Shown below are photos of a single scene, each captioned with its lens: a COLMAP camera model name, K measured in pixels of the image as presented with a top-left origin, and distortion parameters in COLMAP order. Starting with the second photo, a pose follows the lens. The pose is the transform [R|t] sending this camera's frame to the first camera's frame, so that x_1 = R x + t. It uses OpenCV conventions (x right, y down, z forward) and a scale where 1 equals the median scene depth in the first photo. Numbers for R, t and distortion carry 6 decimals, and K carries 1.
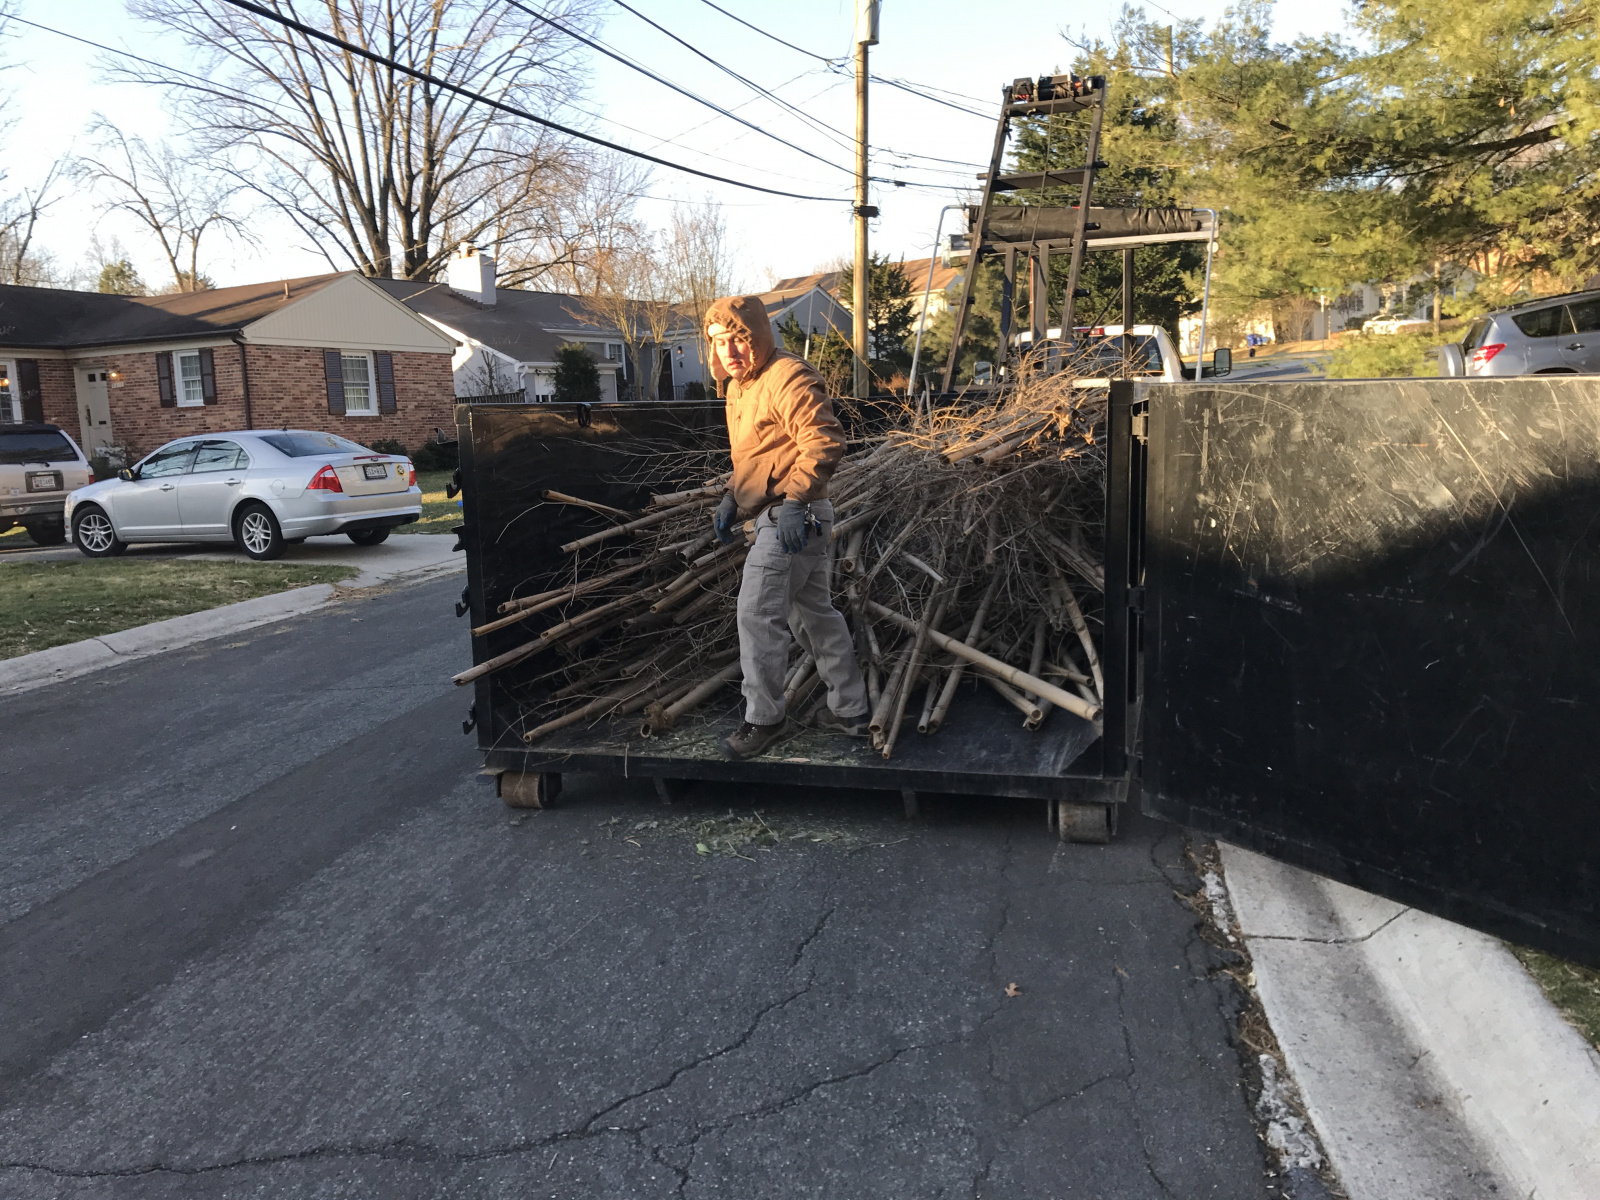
lens RADIAL K [[1303.2, 0, 804.6], [0, 1303.2, 601.5], [0, 0, 1]] dist [0.001463, 0.014374]
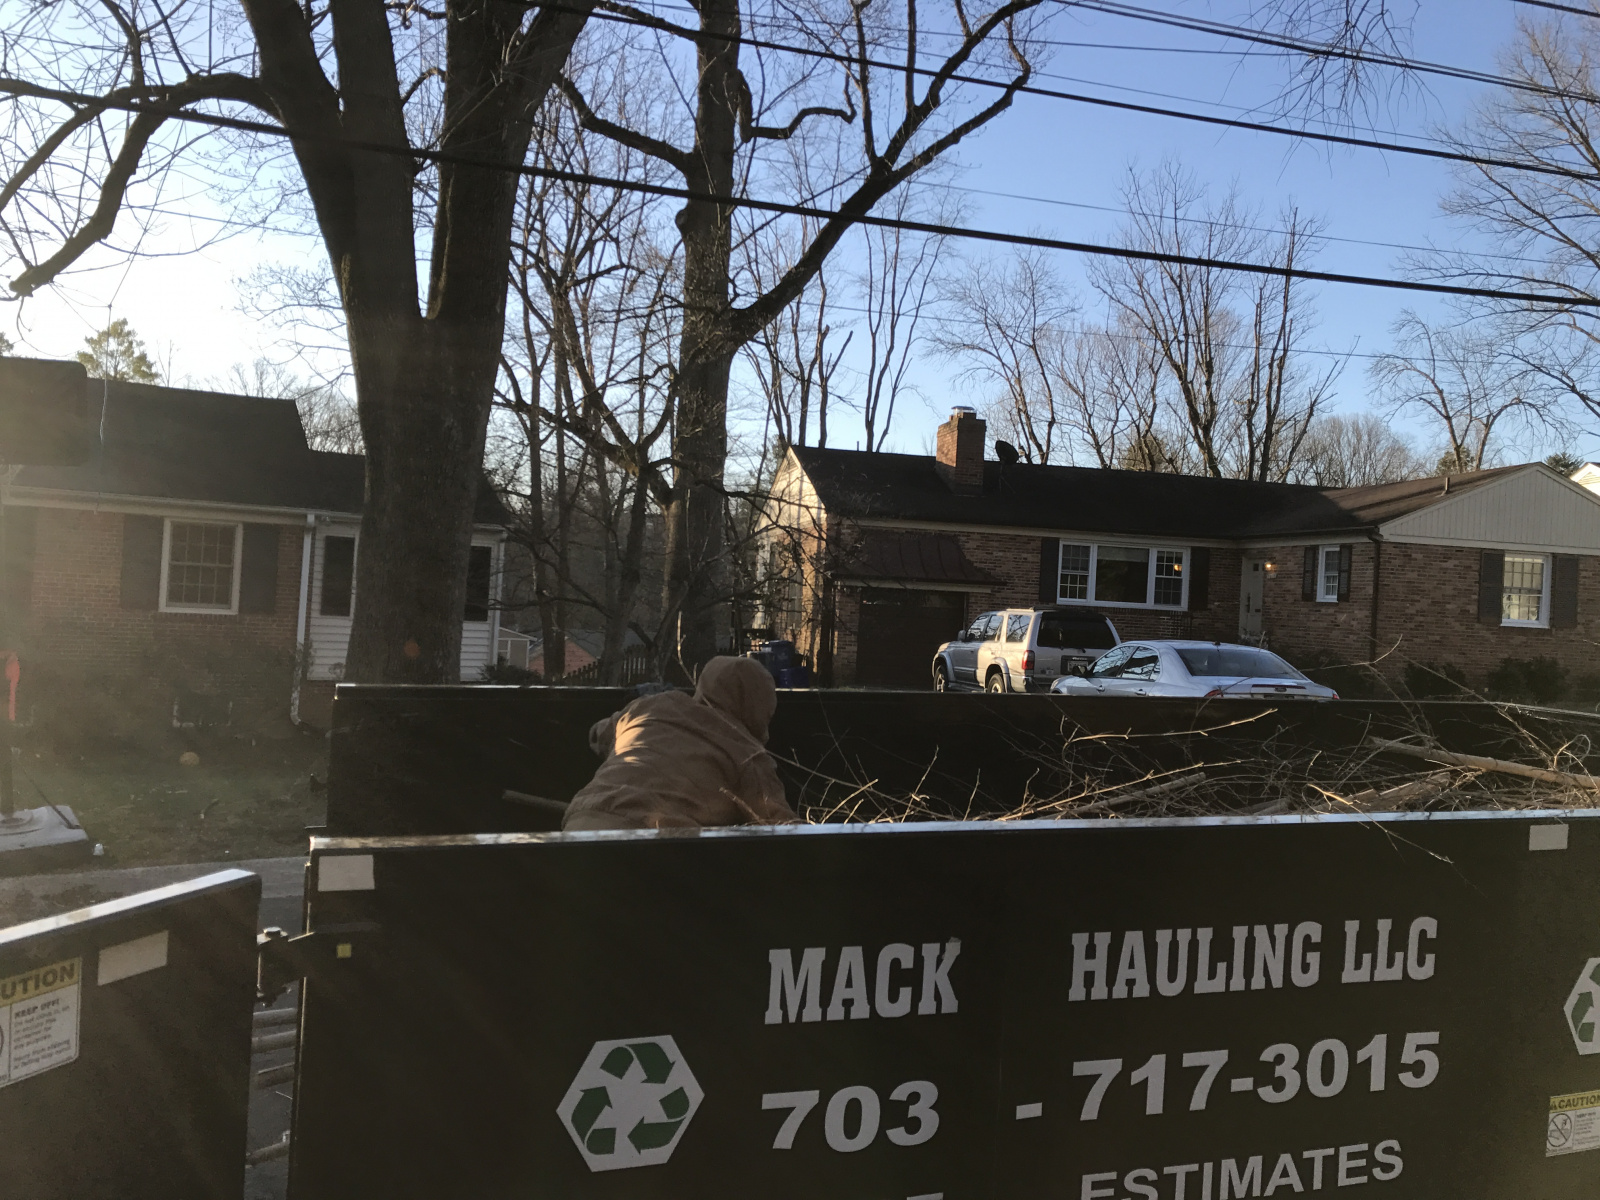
lens RADIAL K [[1303.2, 0, 800.0], [0, 1303.2, 598.8], [0, 0, 1]] dist [0.001463, 0.014374]
pose [[0.549372, 0.075404, -0.832169, 0.118243], [-0.188266, 0.981481, -0.035354, -0.043350], [0.814092, 0.176092, 0.553394, 0.143085]]
